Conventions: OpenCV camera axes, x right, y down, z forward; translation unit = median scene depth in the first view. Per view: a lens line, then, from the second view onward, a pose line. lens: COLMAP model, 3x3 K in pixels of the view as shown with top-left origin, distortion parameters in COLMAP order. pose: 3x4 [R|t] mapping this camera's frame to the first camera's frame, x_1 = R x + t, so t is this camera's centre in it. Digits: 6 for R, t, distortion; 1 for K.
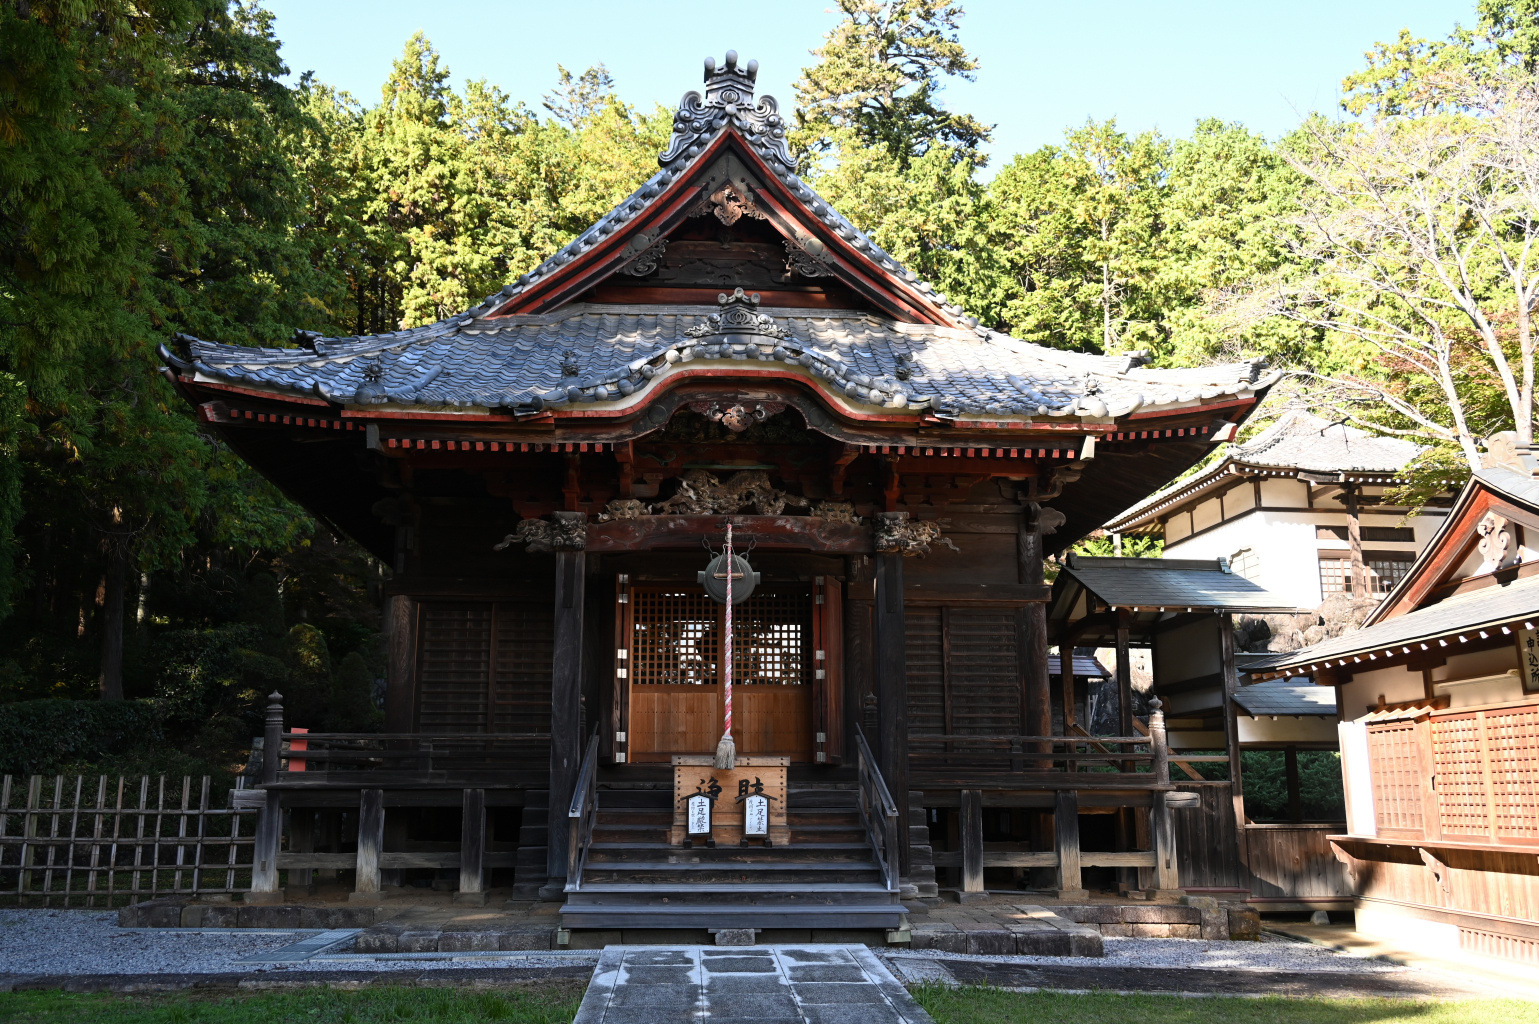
lens RADIAL K [[1309.9, 0, 770.9], [0, 1309.9, 511.9], [0, 0, 1]] dist [-0.002962, -0.000486]
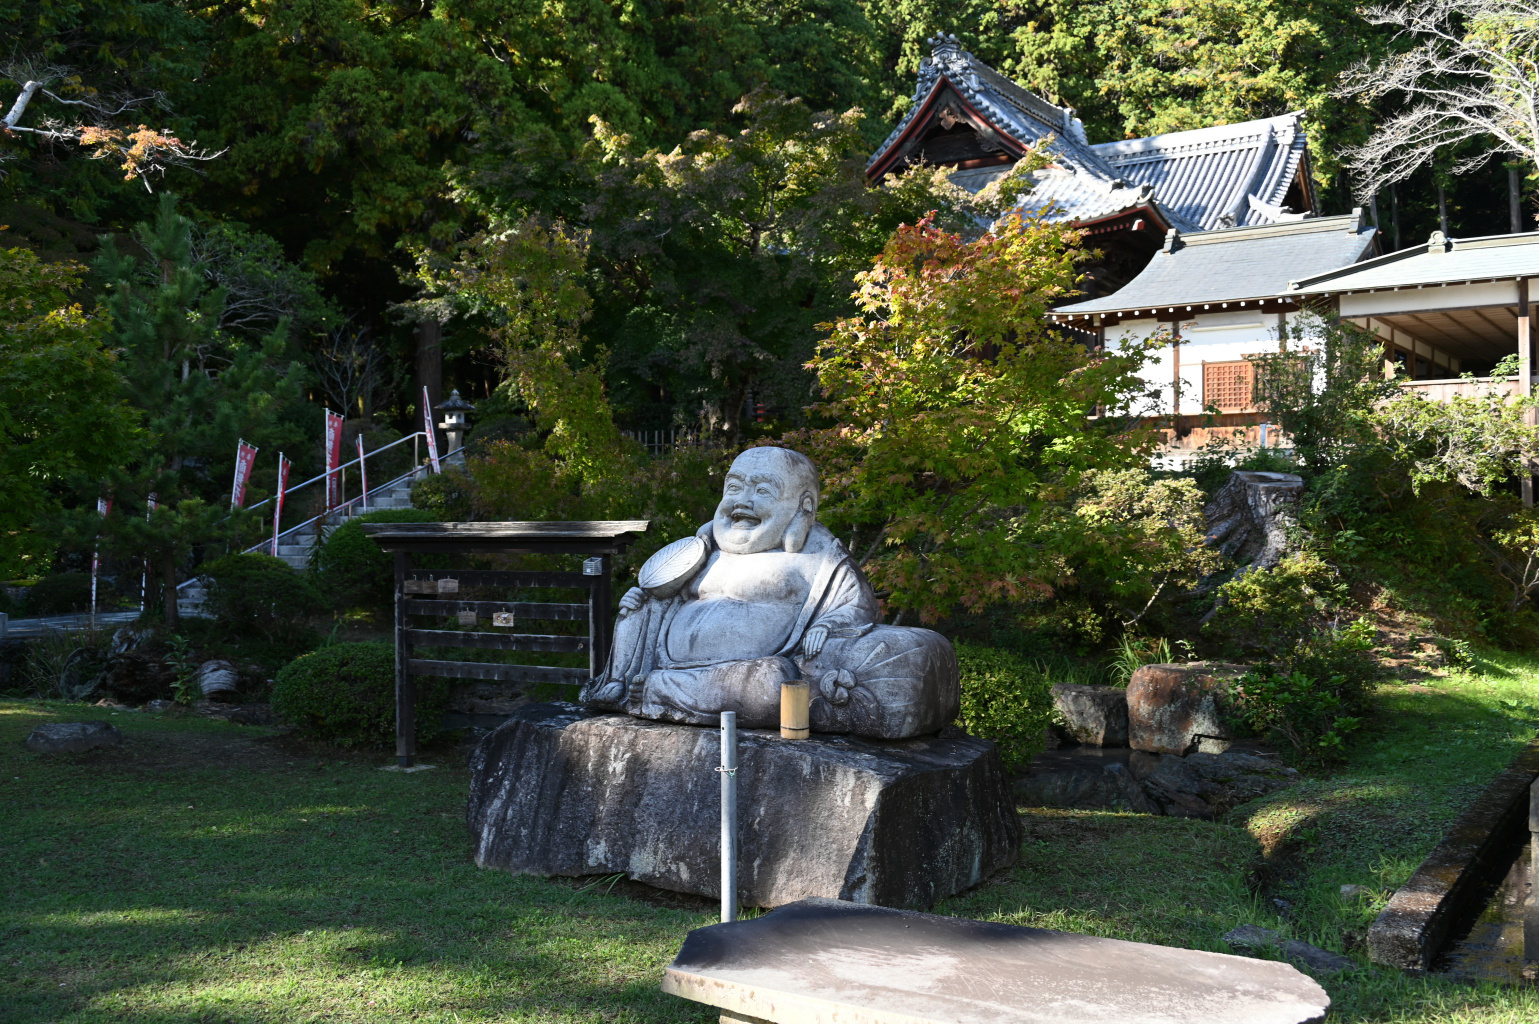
lens RADIAL K [[1501.2, 0, 769.1], [0, 1501.2, 514.4], [0, 0, 1]] dist [0.000007, 0.000000]
pose [[0.790114, -0.006715, -0.612923, 0.422962], [0.133741, 0.977737, 0.161693, -0.025289], [0.598192, -0.209729, 0.773421, -0.359959]]
